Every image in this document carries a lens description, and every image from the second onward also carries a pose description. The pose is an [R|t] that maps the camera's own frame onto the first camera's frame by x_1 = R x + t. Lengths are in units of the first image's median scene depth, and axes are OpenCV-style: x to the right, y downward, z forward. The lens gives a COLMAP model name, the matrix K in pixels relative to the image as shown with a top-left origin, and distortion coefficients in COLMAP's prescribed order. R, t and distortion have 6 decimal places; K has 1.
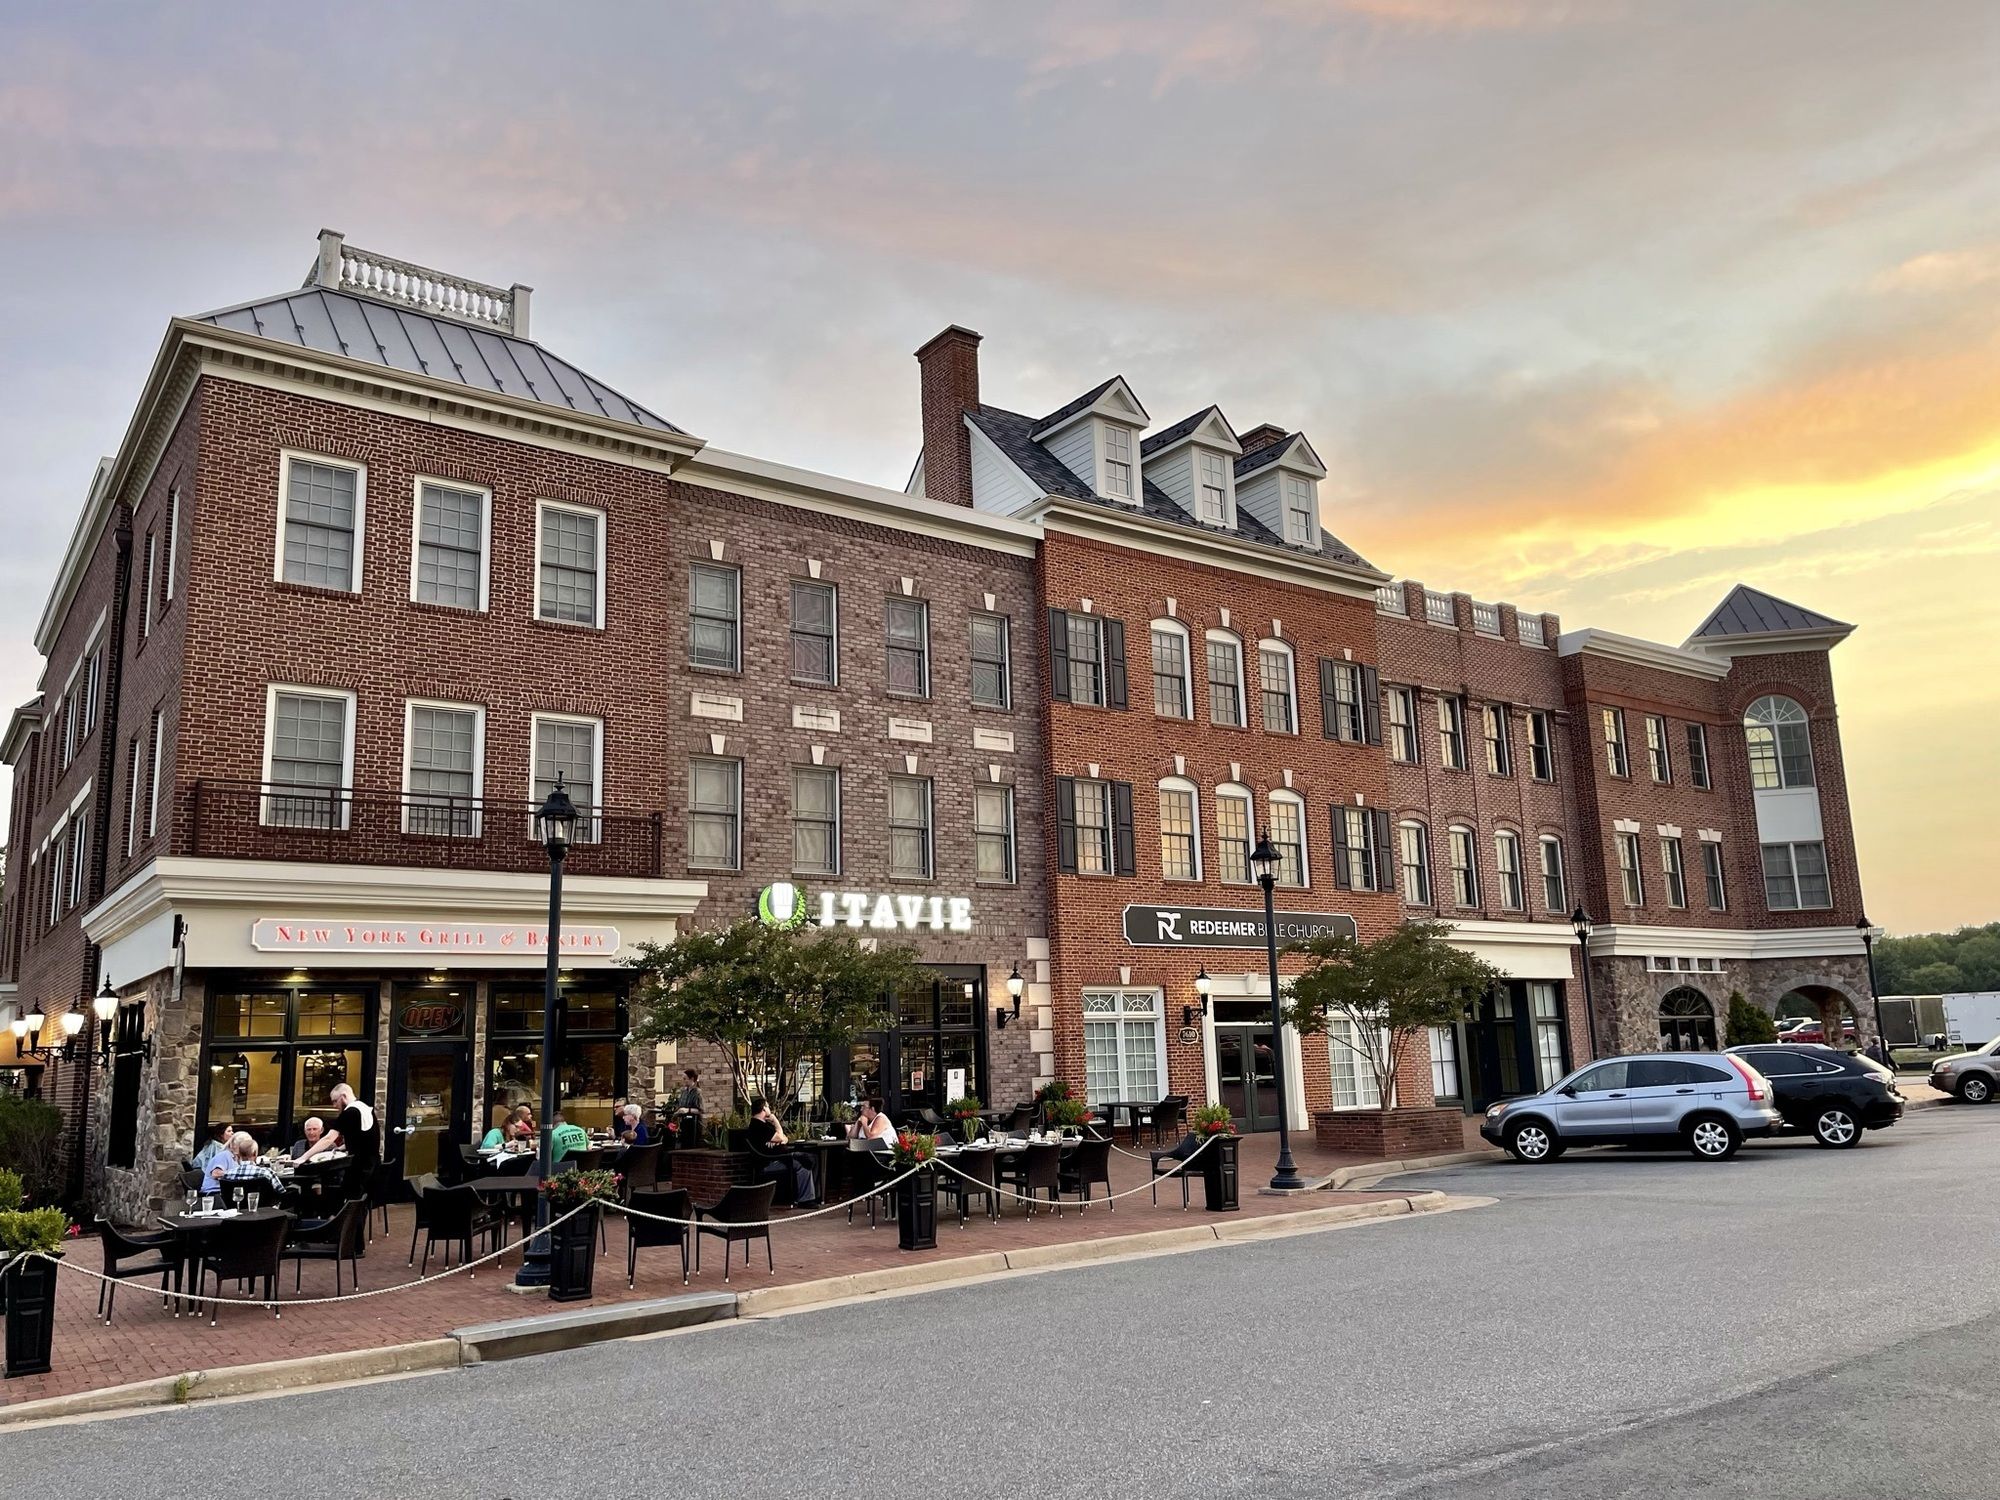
lens RADIAL K [[1515.2, 0, 944.4], [0, 1515.2, 756.2], [0, 0, 1]] dist [0.027069, -0.010047]
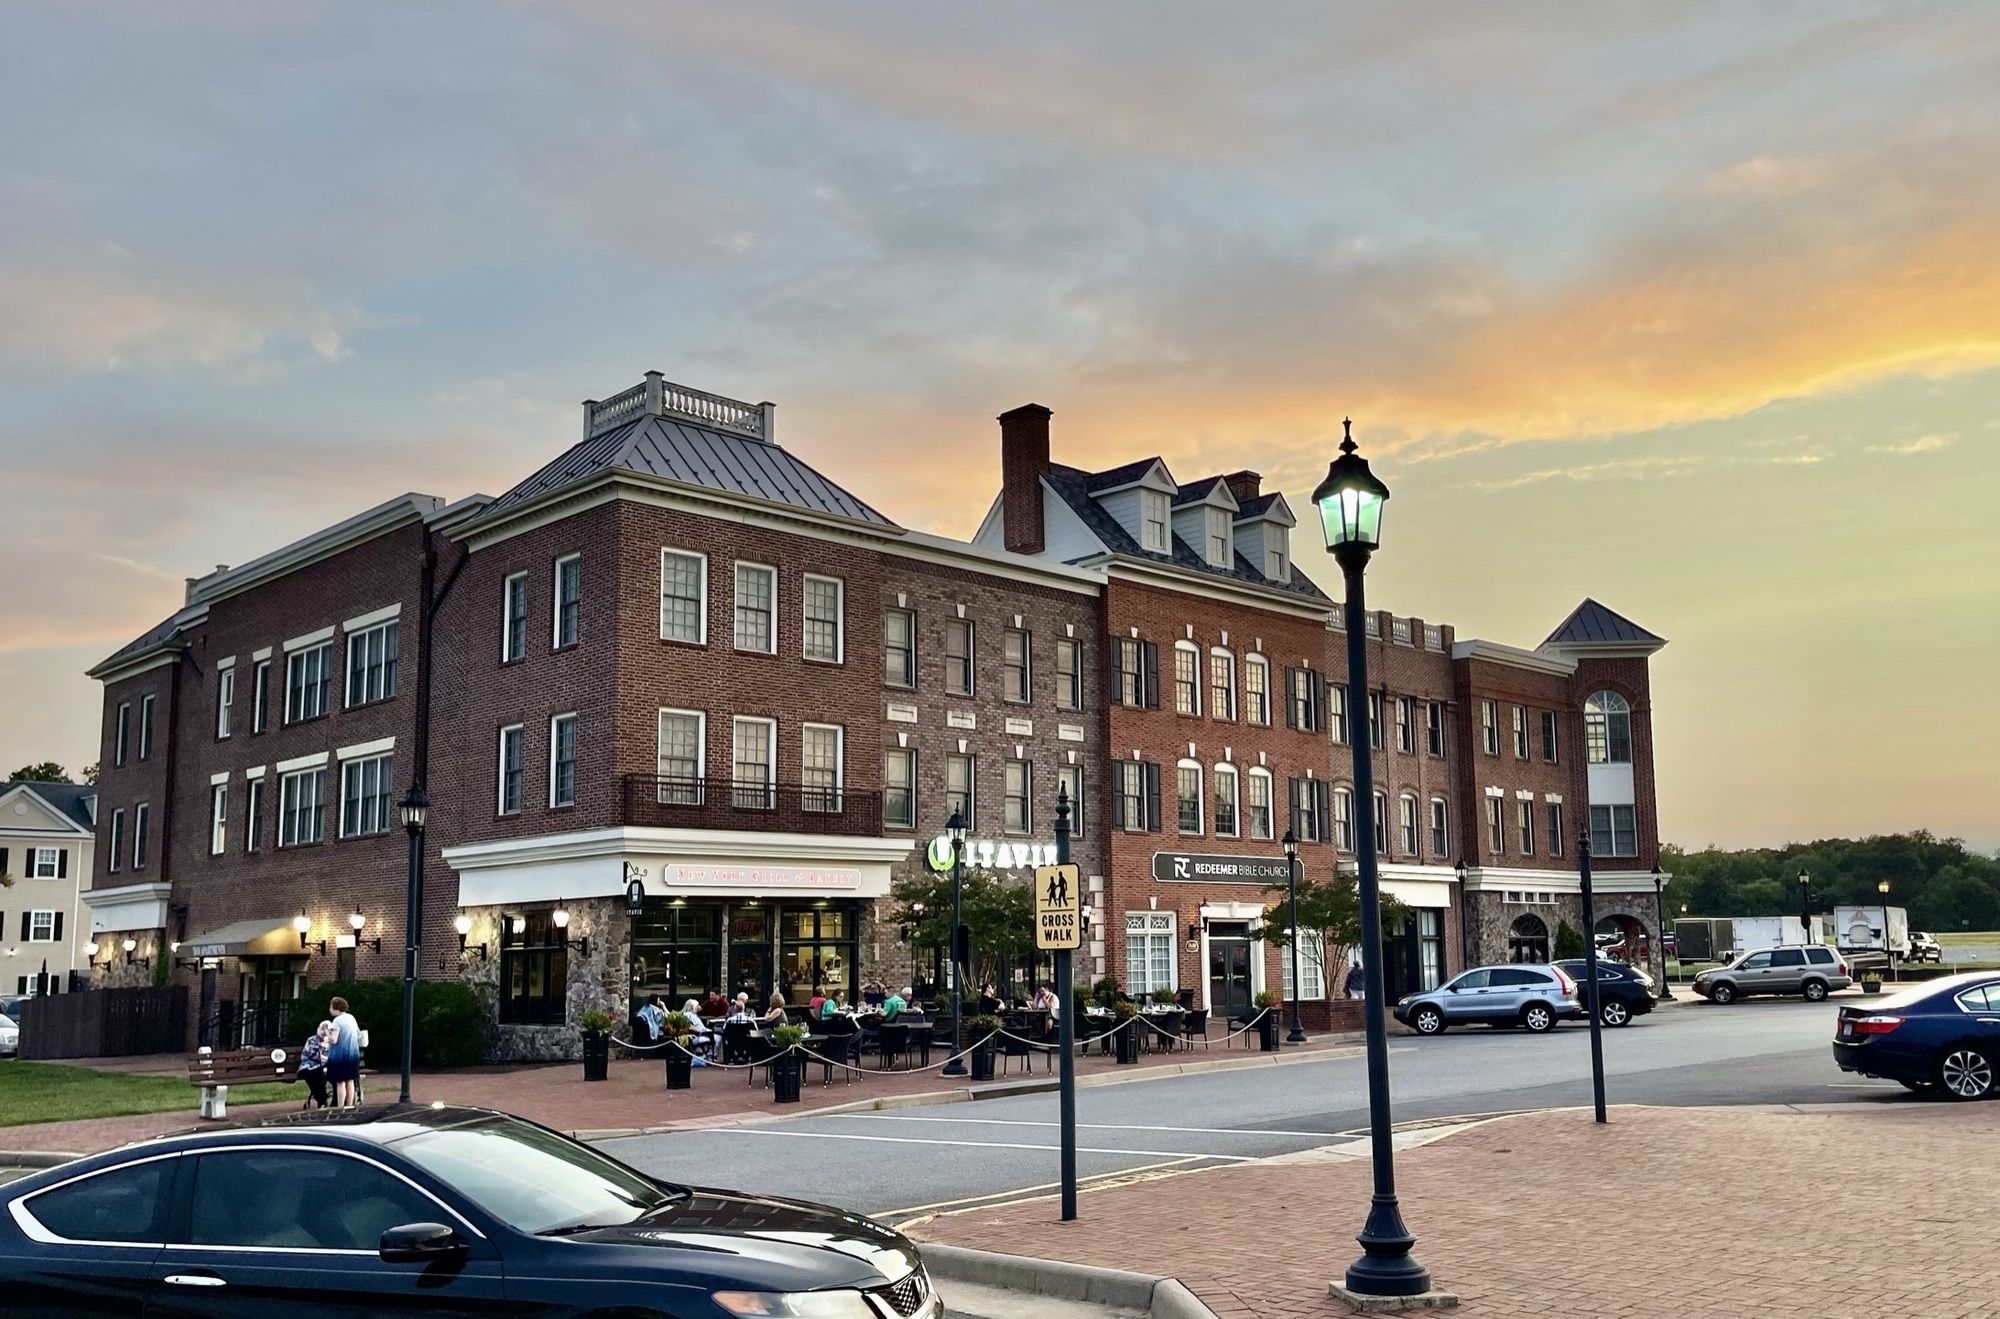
lens RADIAL K [[1753.8, 0, 1006.1], [0, 1753.8, 691.1], [0, 0, 1]] dist [0.042454, -0.000007]
pose [[0.986828, 0.039926, 0.156768, -0.263137], [-0.047097, 0.997994, 0.042297, -0.107224], [-0.154765, -0.049123, 0.986729, -0.539306]]
